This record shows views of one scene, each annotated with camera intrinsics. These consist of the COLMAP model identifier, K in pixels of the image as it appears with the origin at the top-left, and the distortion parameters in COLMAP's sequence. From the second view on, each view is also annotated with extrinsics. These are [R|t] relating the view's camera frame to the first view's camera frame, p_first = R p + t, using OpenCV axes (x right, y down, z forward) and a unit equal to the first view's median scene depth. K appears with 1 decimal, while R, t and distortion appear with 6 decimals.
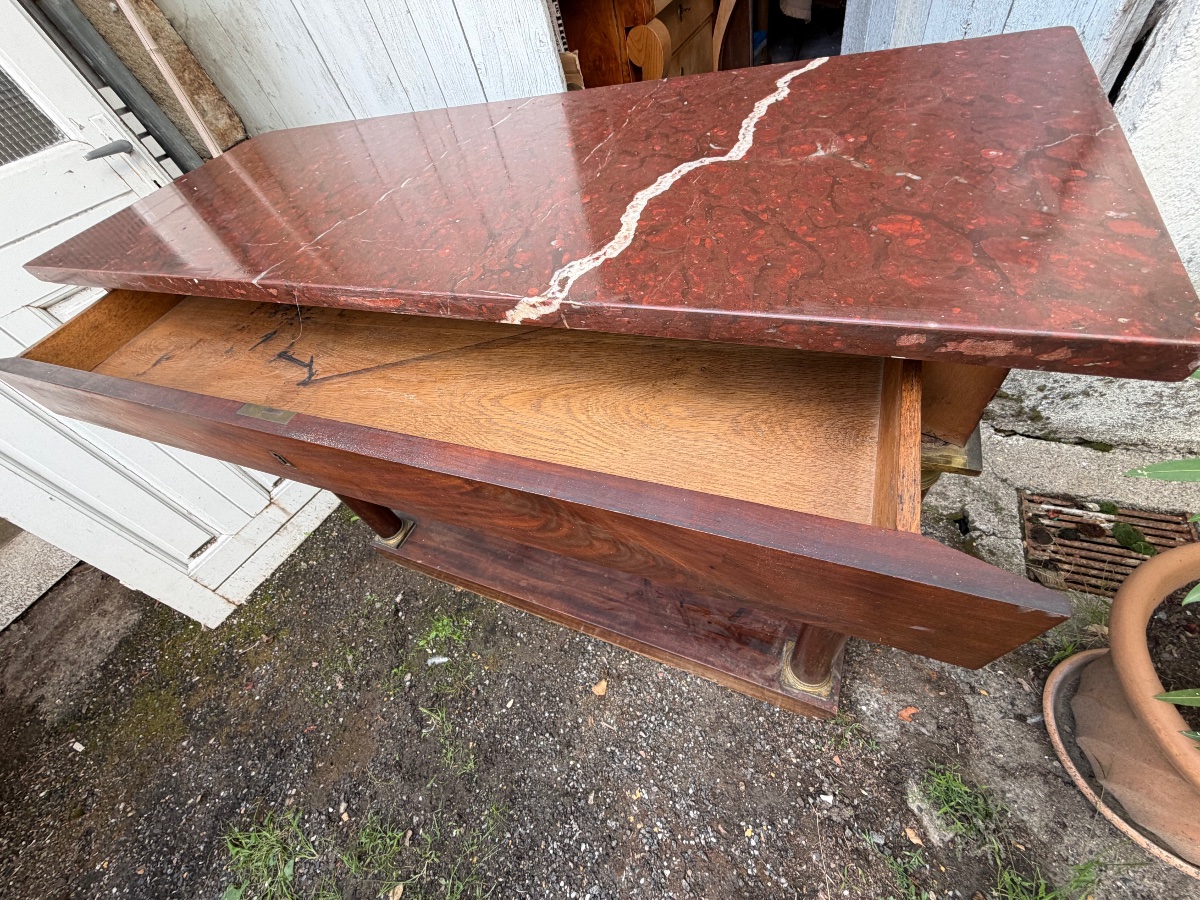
lens RADIAL K [[473.1, 0, 602.5], [0, 473.1, 447.1], [0, 0, 1]] dist [-0.001101, 0.000326]
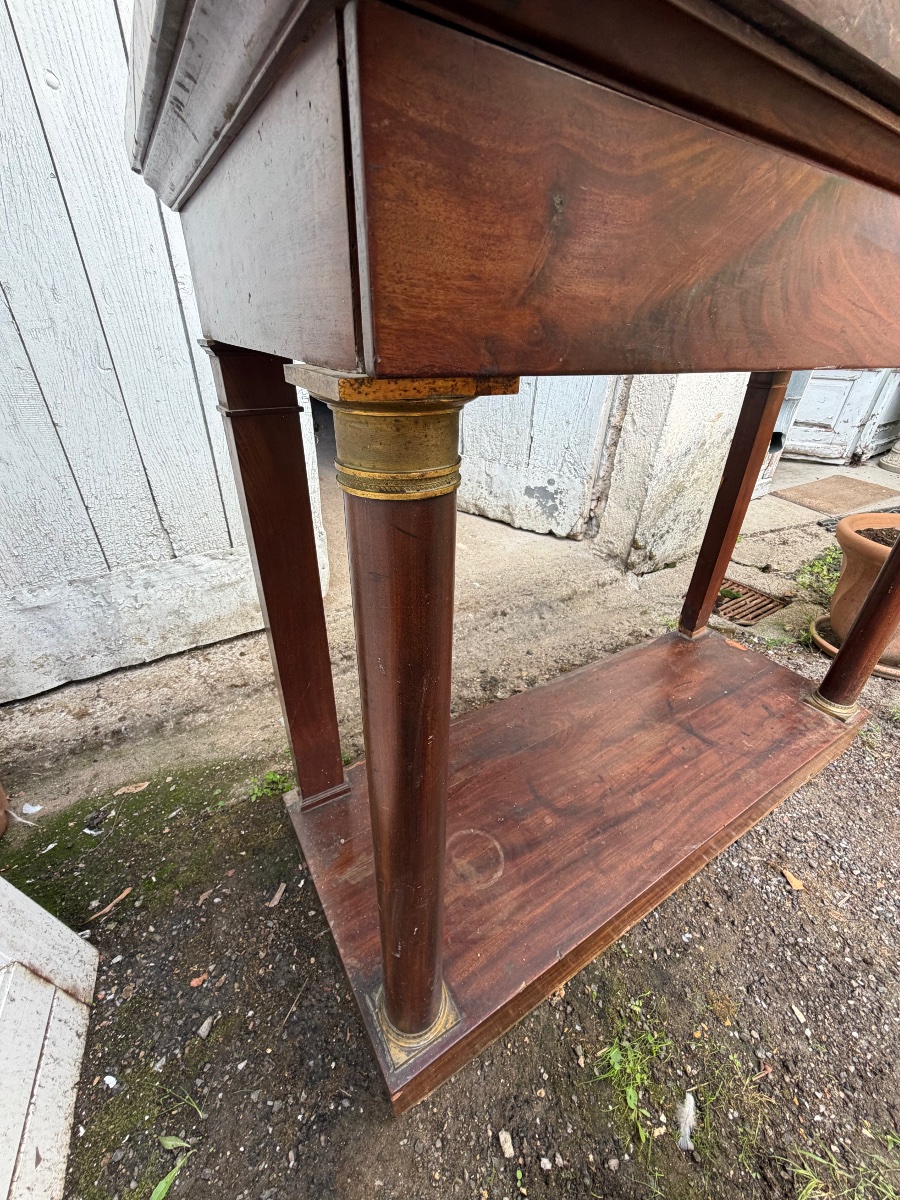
lens RADIAL K [[471.9, 0, 454.0], [0, 471.9, 597.8], [0, 0, 1]] dist [-0.000831, 0.000411]
pose [[0.567286, -0.208591, 0.796665, -0.820361], [0.528241, 0.834322, -0.157697, -0.055406], [-0.631781, 0.510290, 0.583486, 0.635767]]
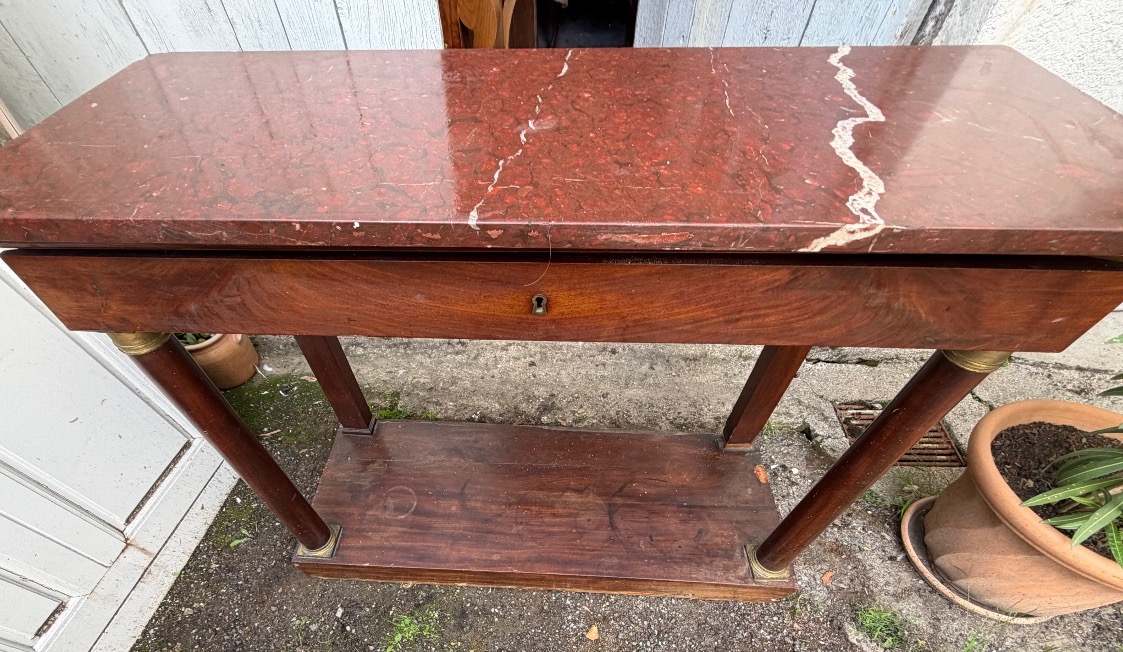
lens RADIAL K [[472.4, 0, 523.9], [0, 472.4, 445.3], [0, 0, 1]] dist [-0.000599, 0.000070]
pose [[0.929970, -0.156735, 0.332550, -0.419584], [0.146212, 0.987633, 0.056604, 0.009984], [-0.337309, -0.004017, 0.941385, 0.054895]]
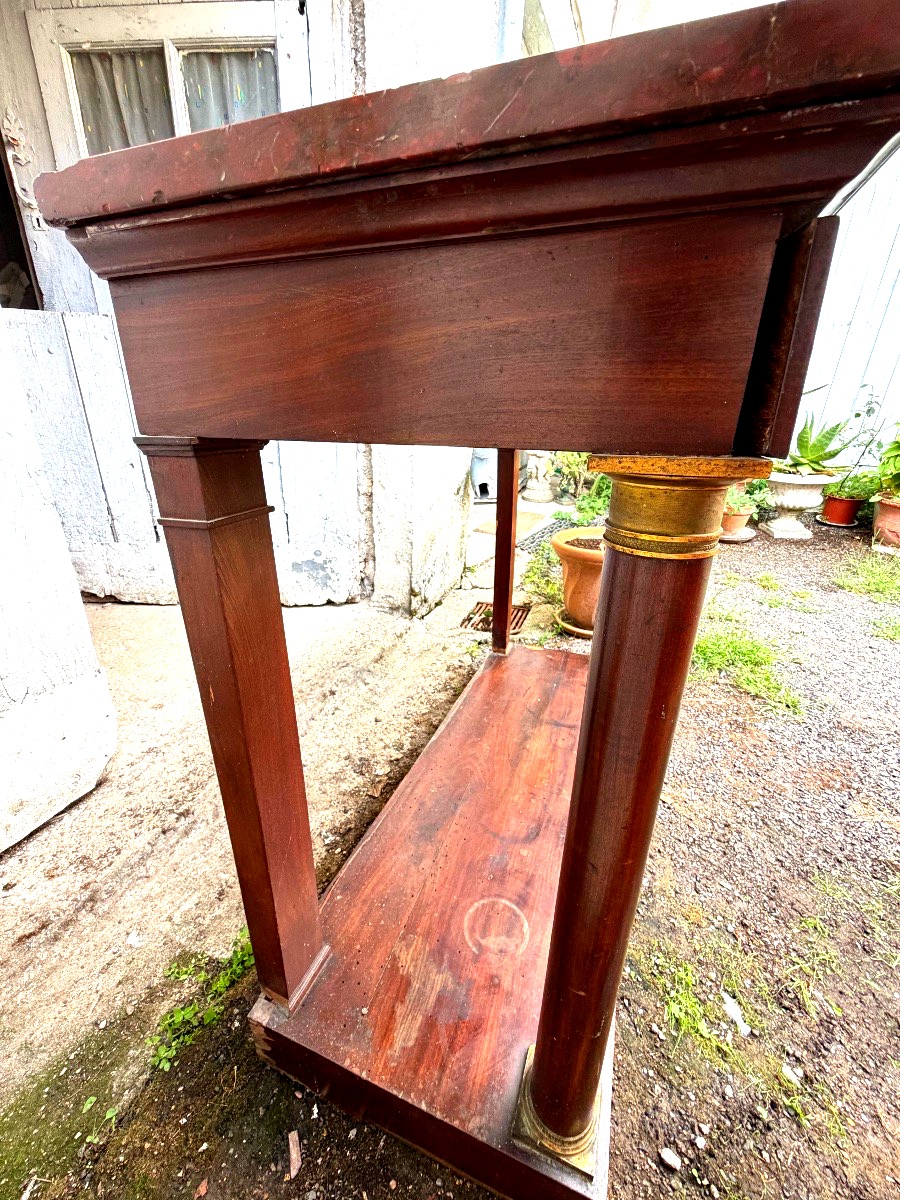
lens RADIAL K [[473.1, 0, 447.6], [0, 473.1, 598.2], [0, 0, 1]] dist [-0.001101, 0.000326]
pose [[-0.025056, -0.170888, 0.984972, -0.907028], [0.761666, 0.634892, 0.129526, -0.260210], [-0.647485, 0.753465, 0.114252, 0.828300]]
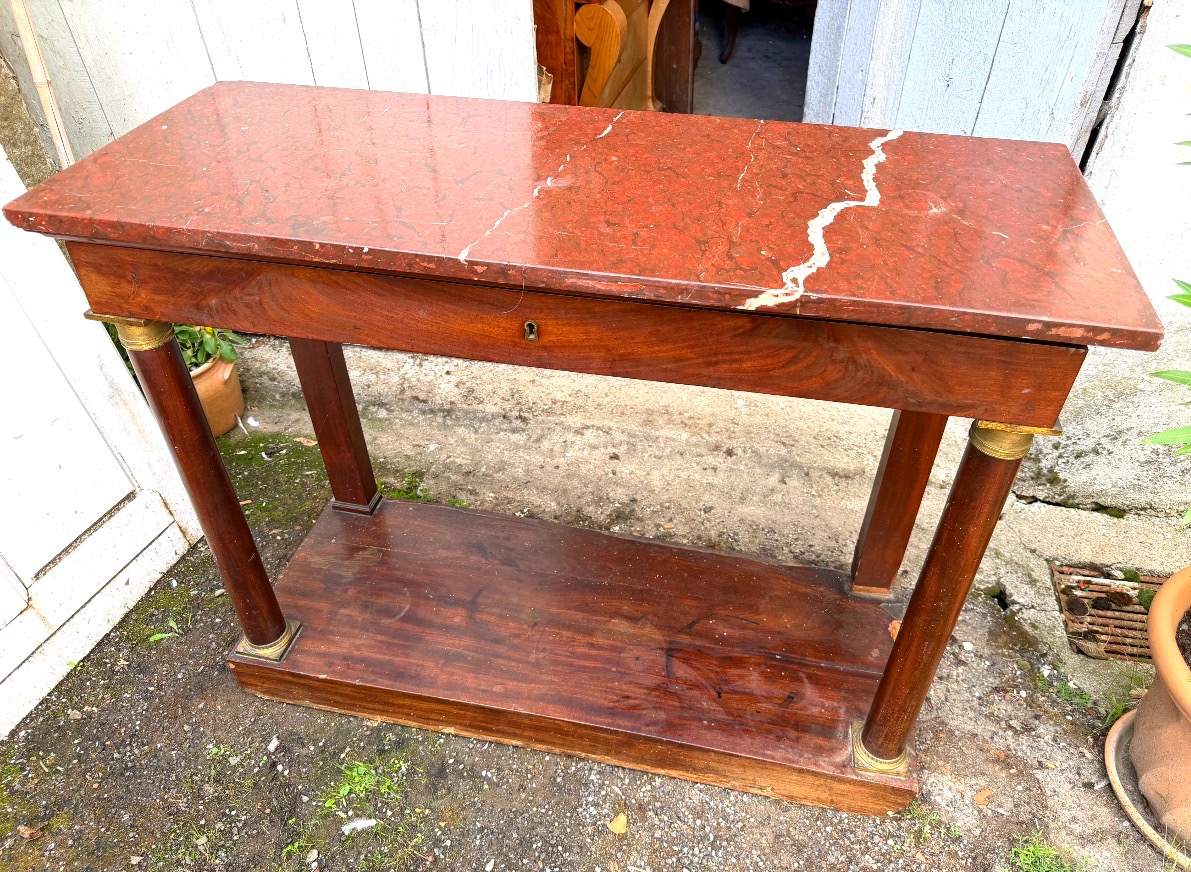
lens RADIAL K [[830.8, 0, 615.5], [0, 830.8, 438.8], [0, 0, 1]] dist [0.036666, -0.053437]
pose [[0.958906, 0.034623, 0.281602, -0.379509], [0.020957, 0.981172, -0.191996, 0.166947], [-0.282948, 0.190008, 0.940126, -0.312152]]
